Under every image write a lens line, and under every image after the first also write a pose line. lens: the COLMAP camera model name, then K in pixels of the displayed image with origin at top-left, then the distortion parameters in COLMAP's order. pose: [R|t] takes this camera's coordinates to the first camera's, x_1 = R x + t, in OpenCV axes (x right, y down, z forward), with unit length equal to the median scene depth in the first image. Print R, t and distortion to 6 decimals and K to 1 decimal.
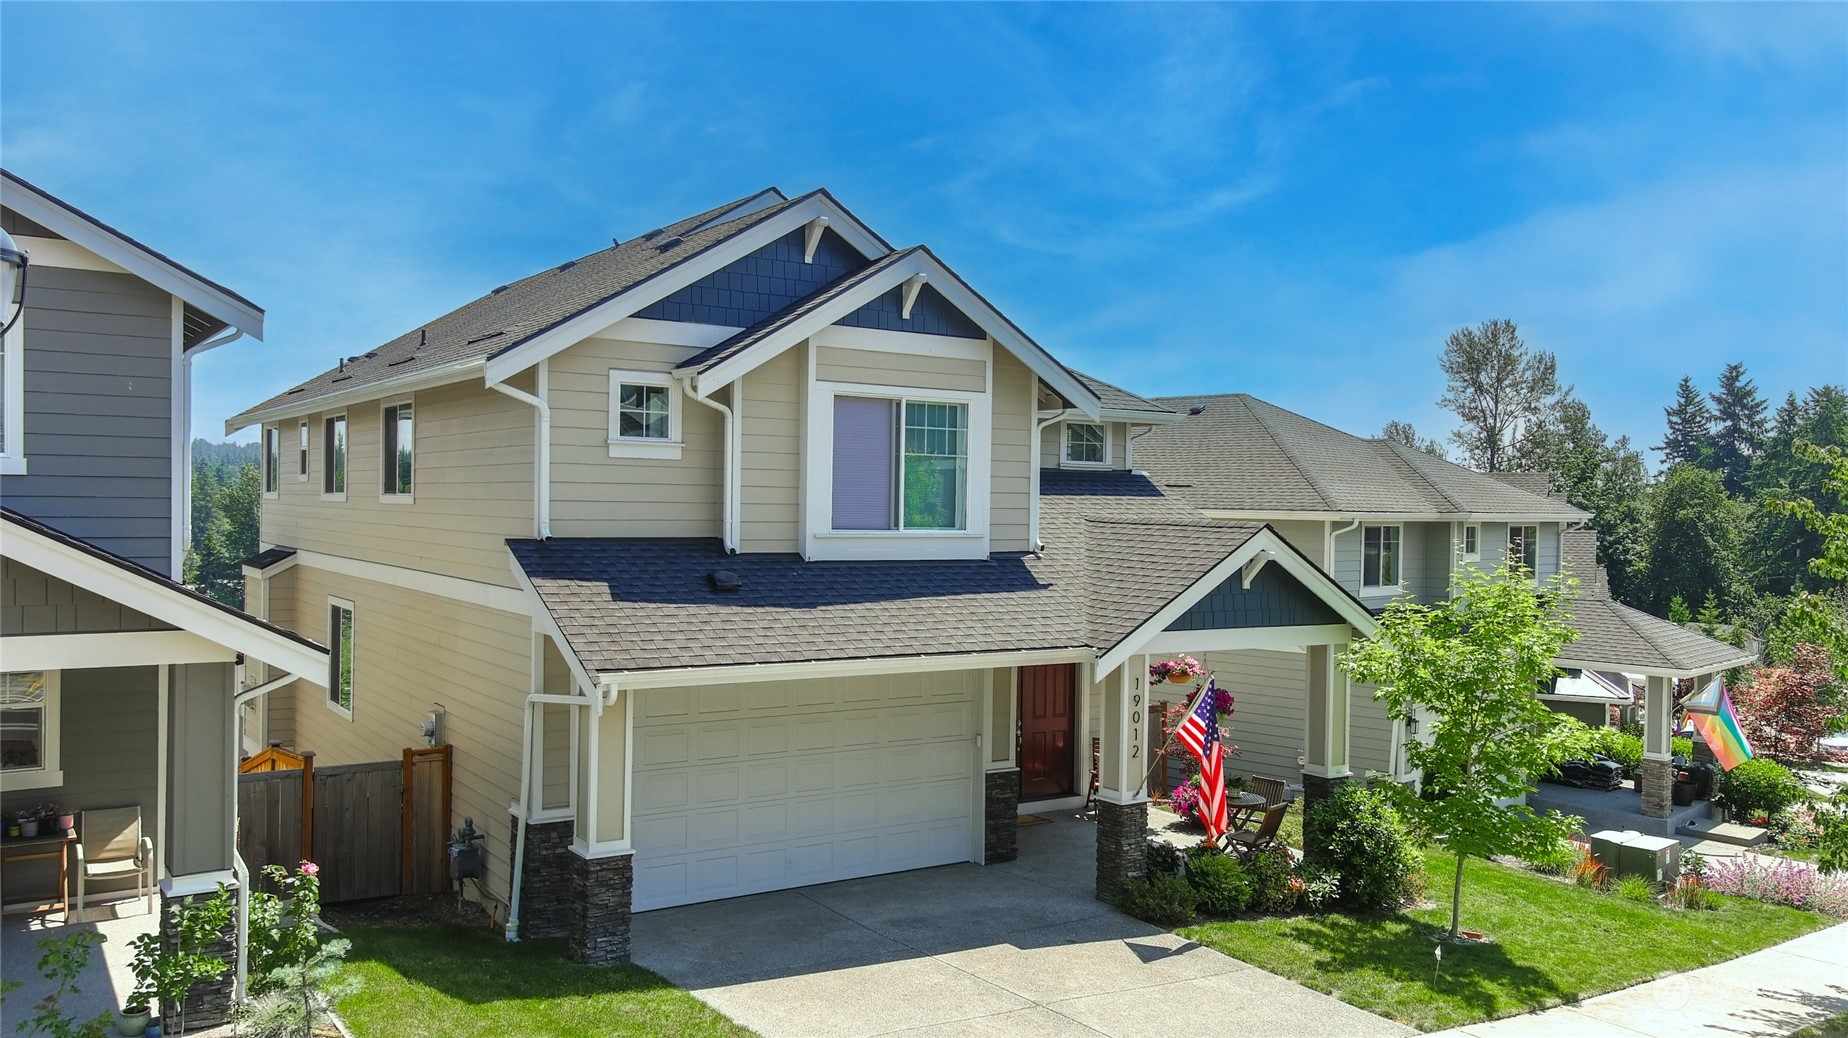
lens RADIAL K [[1436.3, 0, 913.8], [0, 1436.3, 512.3], [0, 0, 1]] dist [0.010938, -0.009478]
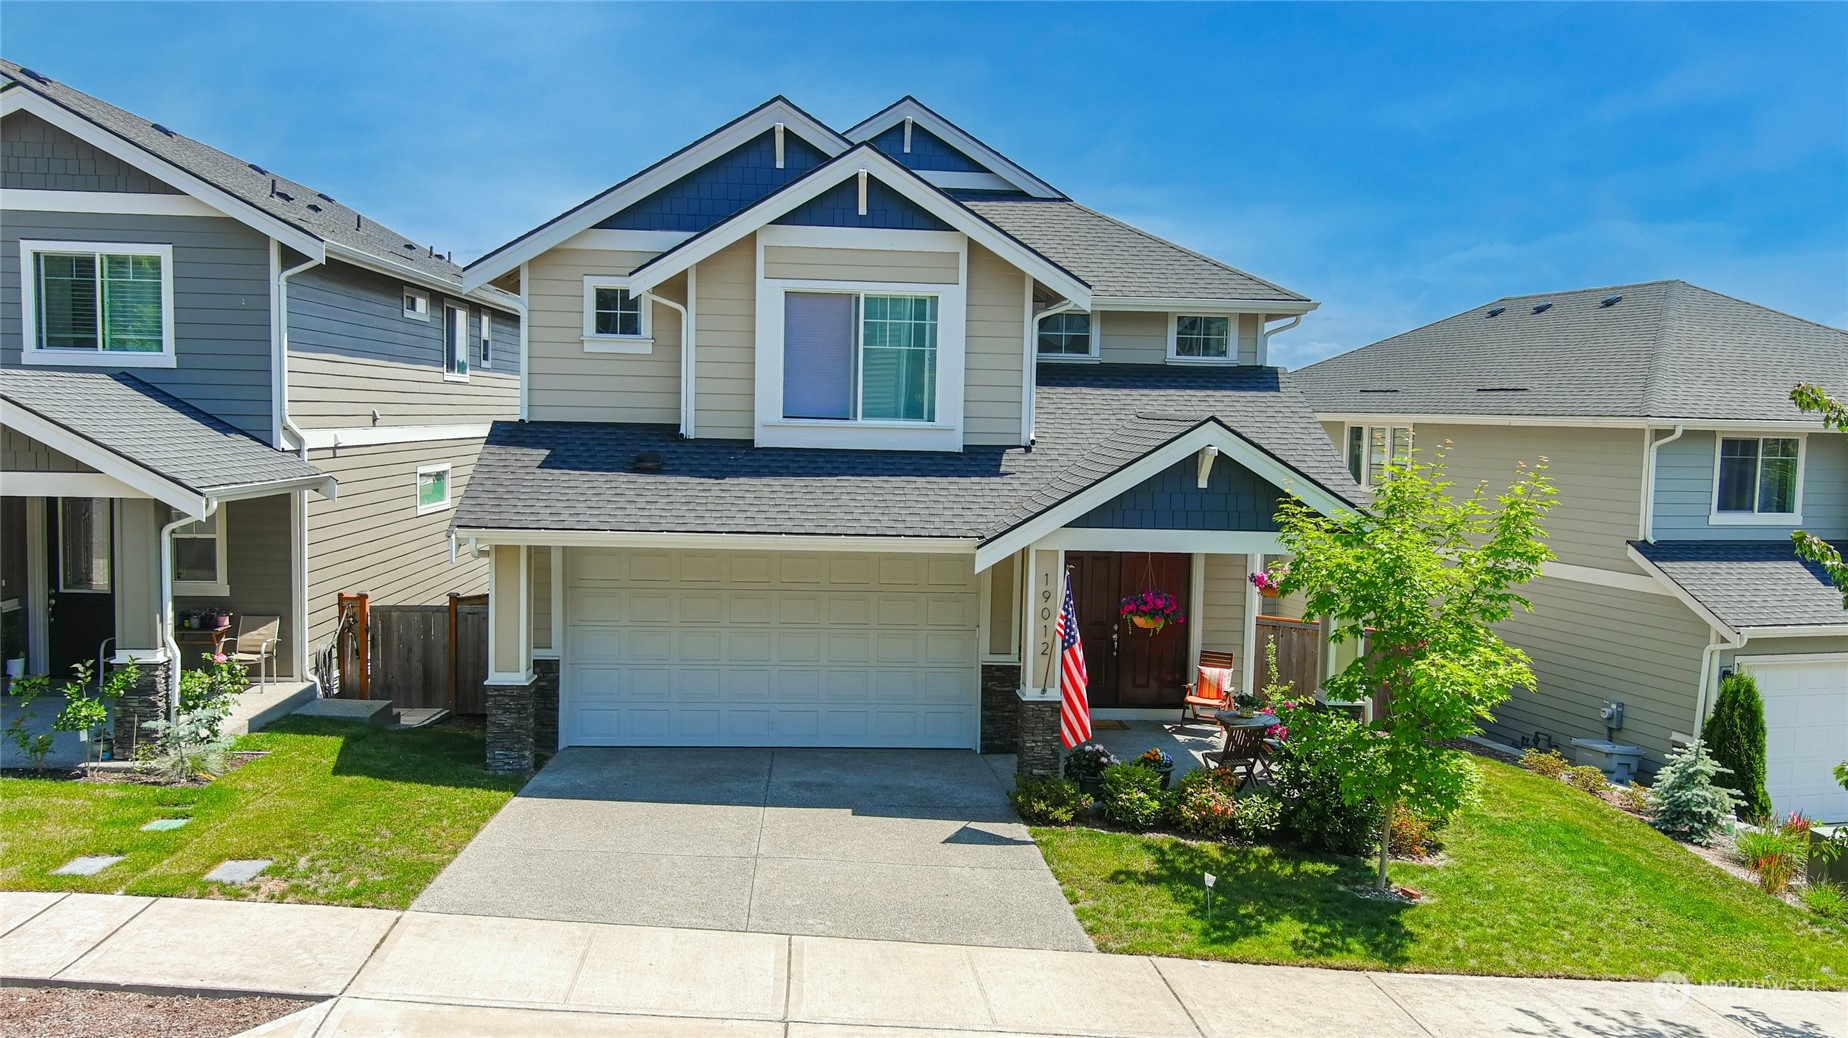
lens RADIAL K [[1436.3, 0, 909.5], [0, 1436.3, 531.5], [0, 0, 1]] dist [0.010938, -0.009478]
pose [[0.866194, 0.045834, -0.497602, 0.561041], [-0.012356, 0.997445, 0.070368, 0.019633], [0.499556, -0.054804, 0.864546, 0.115581]]
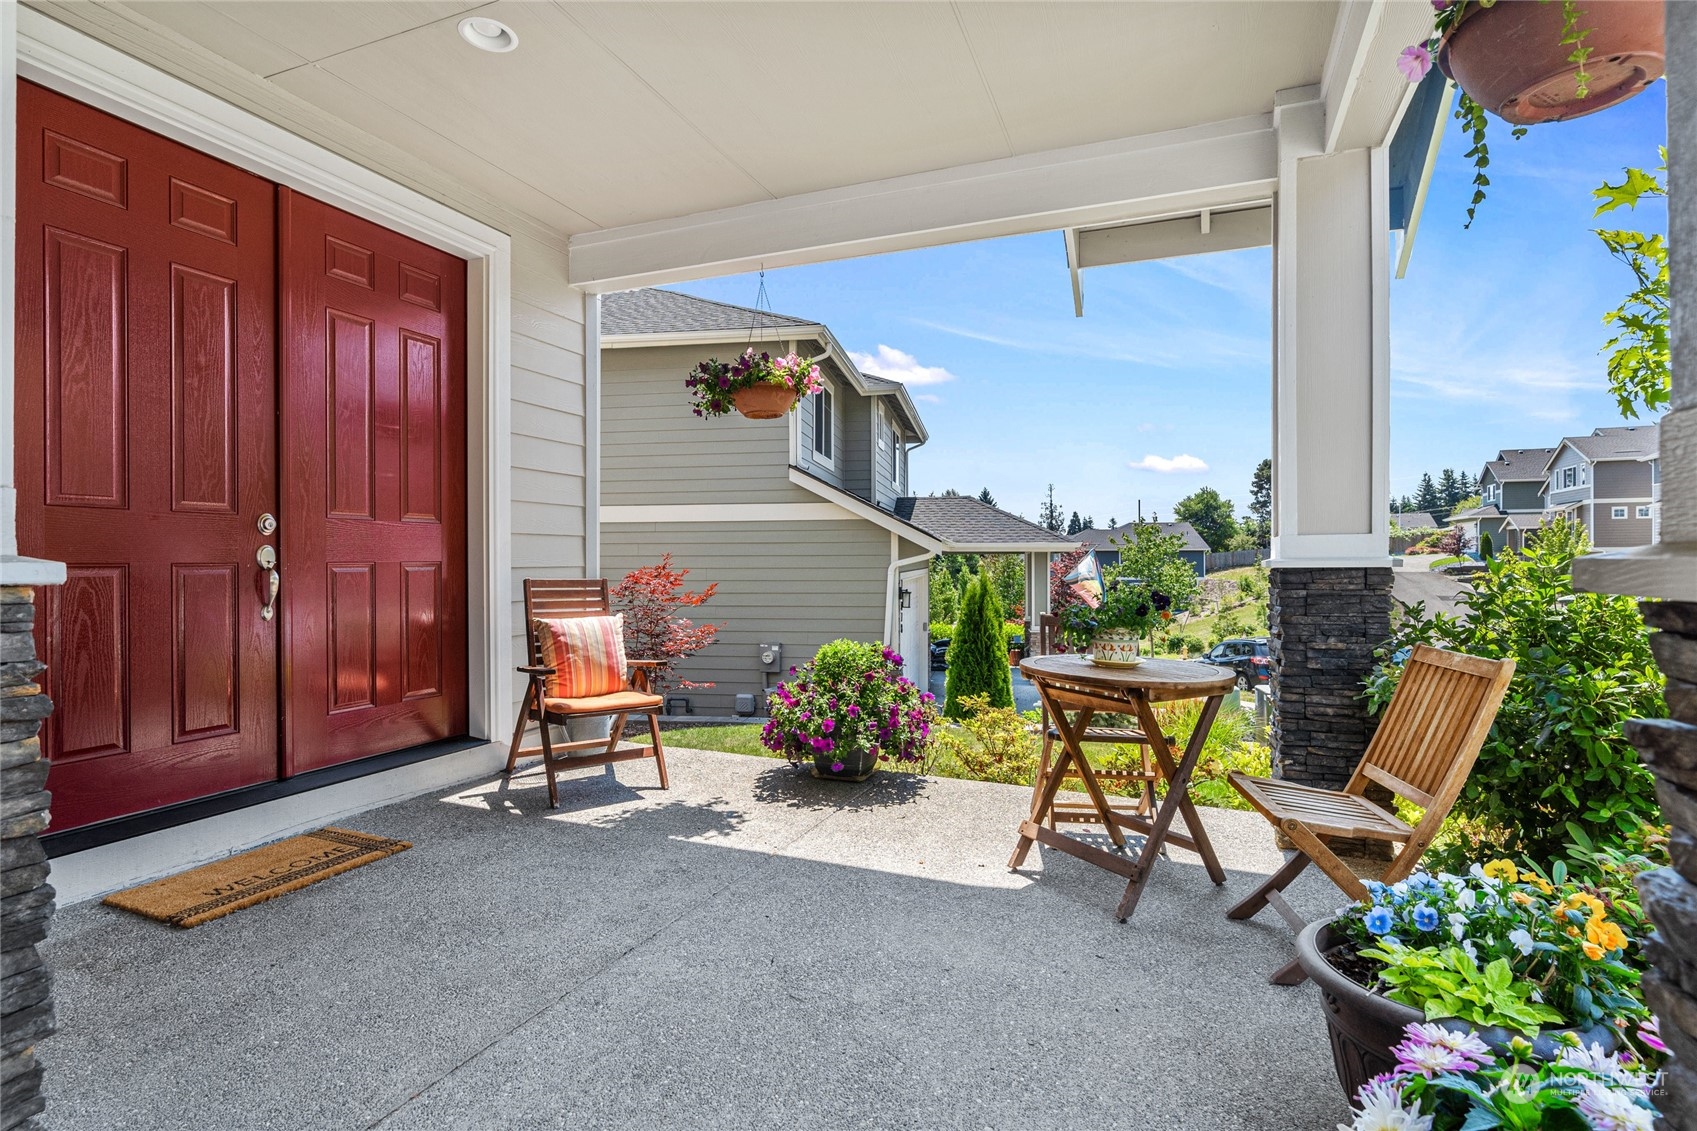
lens RADIAL K [[871.4, 0, 850.1], [0, 871.4, 560.2], [0, 0, 1]] dist [0.006284, 0.000449]
pose [[0.823705, -0.016966, 0.566765, 0.087947], [0.013456, 0.999856, 0.010374, 0.199880], [-0.566859, -0.000918, 0.823814, 1.022210]]
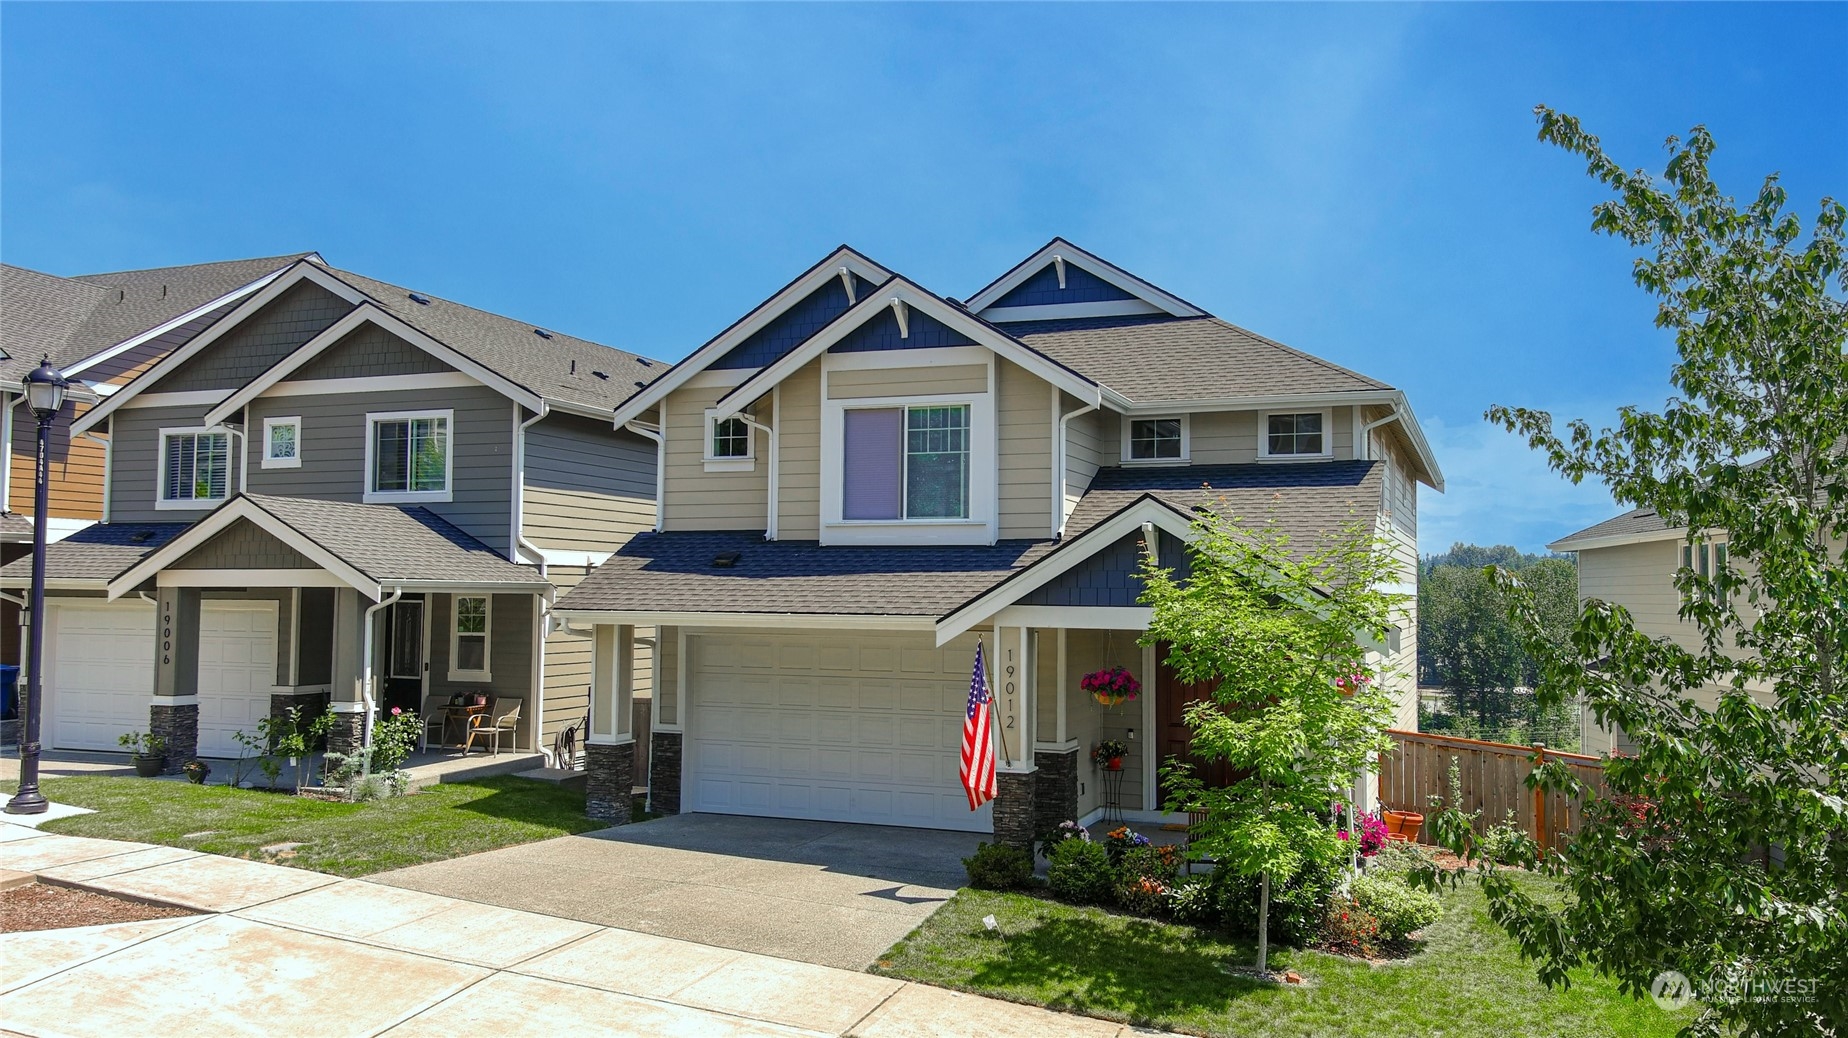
lens RADIAL K [[1436.3, 0, 916.7], [0, 1436.3, 511.7], [0, 0, 1]] dist [0.010938, -0.009478]
pose [[0.571705, -0.056895, -0.818484, 0.968227], [-0.004495, 0.997361, -0.072468, 0.092221], [0.820447, 0.045109, 0.569940, 0.360056]]
